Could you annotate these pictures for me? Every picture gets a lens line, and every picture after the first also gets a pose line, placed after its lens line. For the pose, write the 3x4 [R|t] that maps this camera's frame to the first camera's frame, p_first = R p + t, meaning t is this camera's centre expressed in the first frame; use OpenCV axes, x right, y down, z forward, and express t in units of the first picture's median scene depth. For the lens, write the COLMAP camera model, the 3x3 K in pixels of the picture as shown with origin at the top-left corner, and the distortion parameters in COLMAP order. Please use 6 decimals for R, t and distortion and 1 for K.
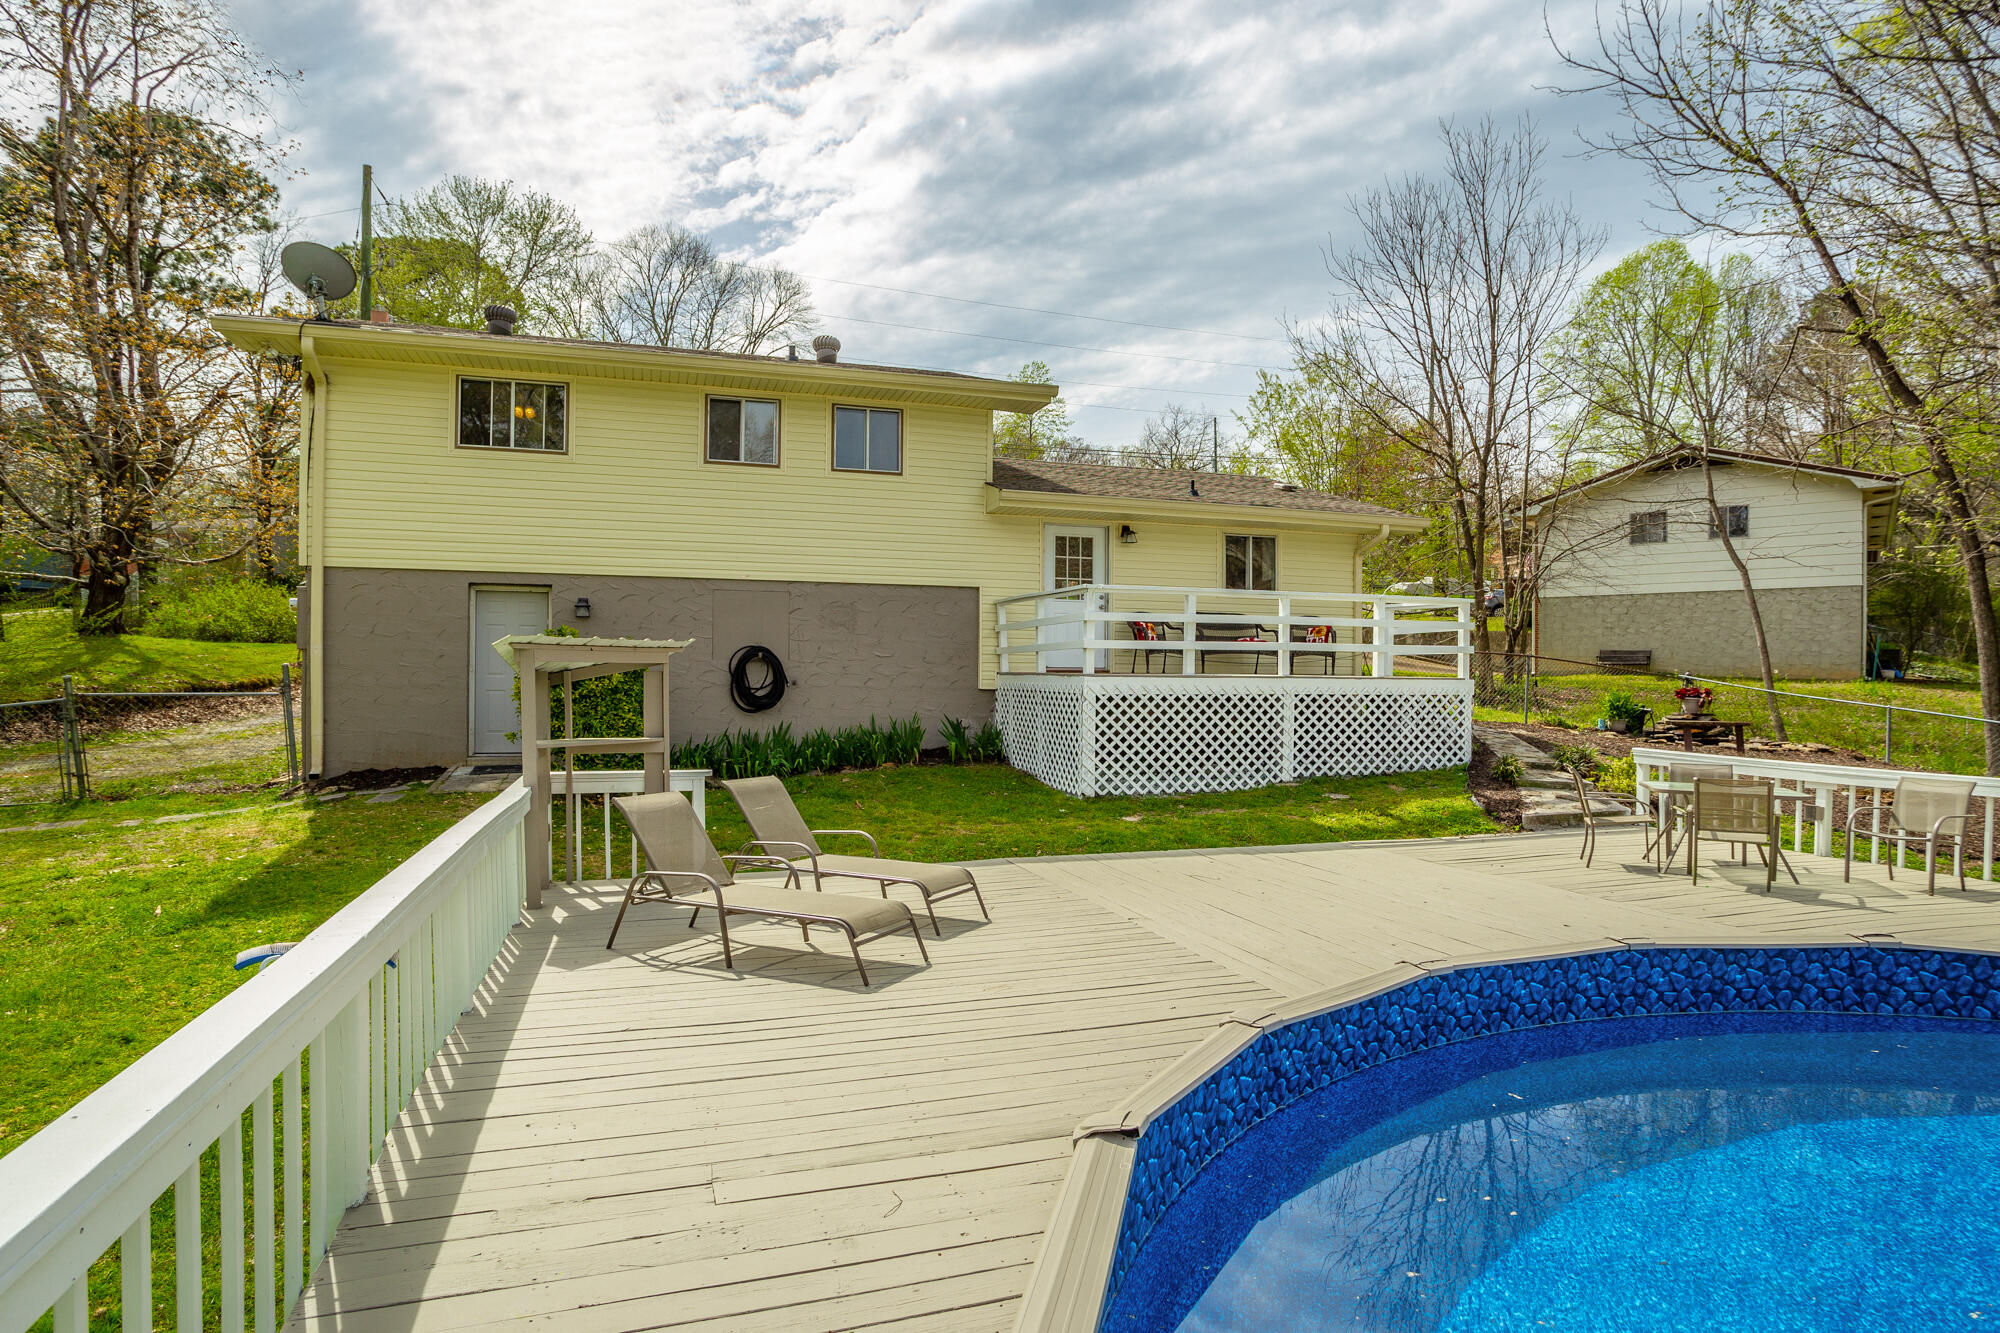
lens RADIAL K [[1041.8, 0, 1006.3], [0, 1041.8, 675.4], [0, 0, 1]] dist [0.006449, 0.000316]
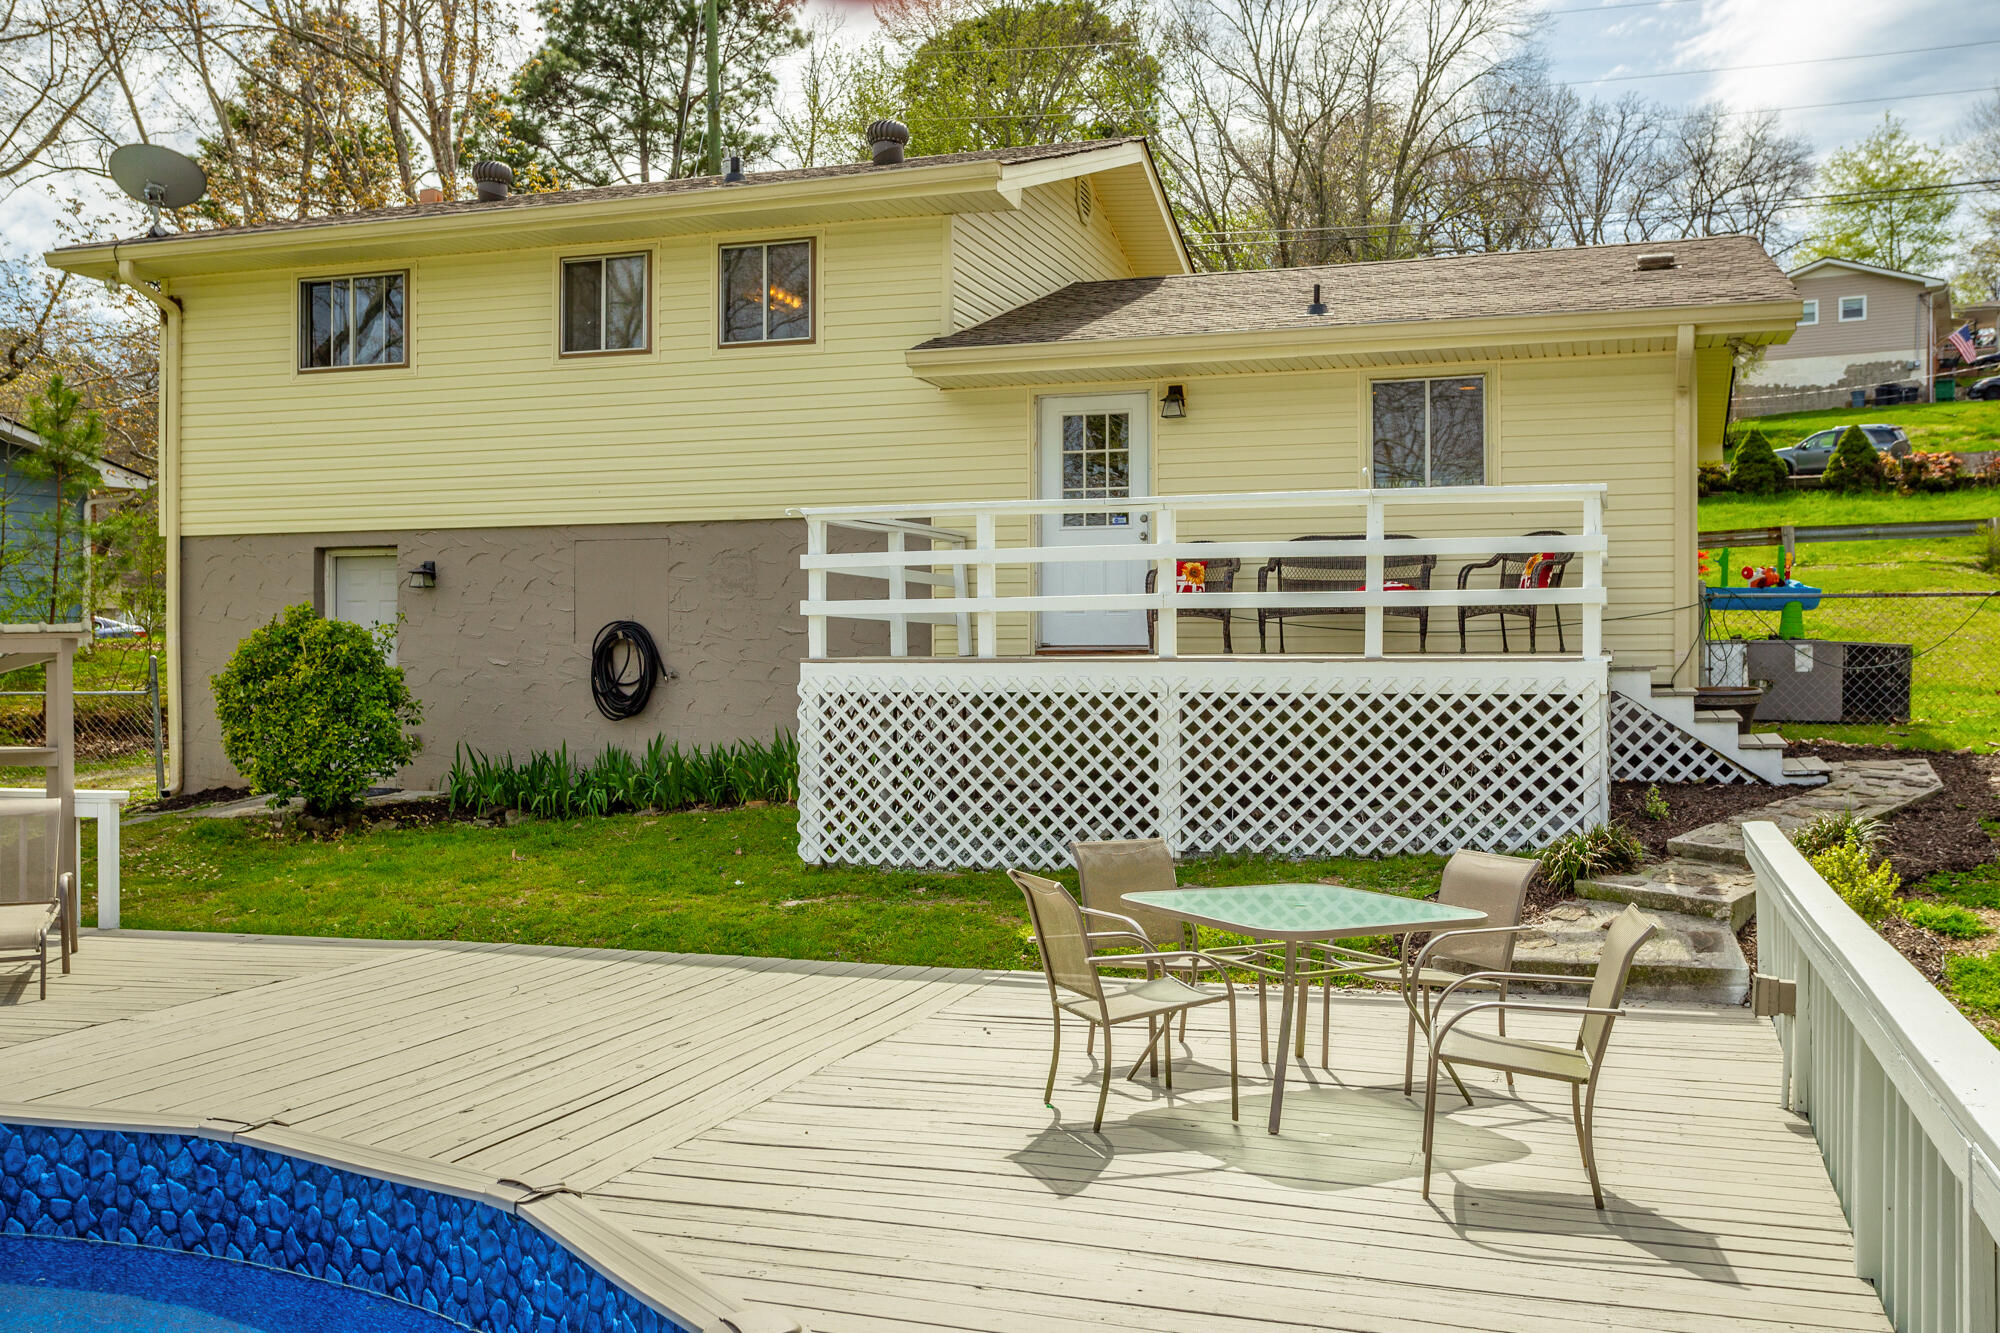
lens RADIAL K [[1823.0, 0, 1000.0], [0, 1823.0, 666.5], [0, 0, 1]] dist [0.034993, 0.001987]
pose [[0.815213, -0.007949, -0.579107, 0.680320], [0.009835, 0.999952, 0.000120, 0.003665], [0.579078, -0.005793, 0.815251, 0.188357]]
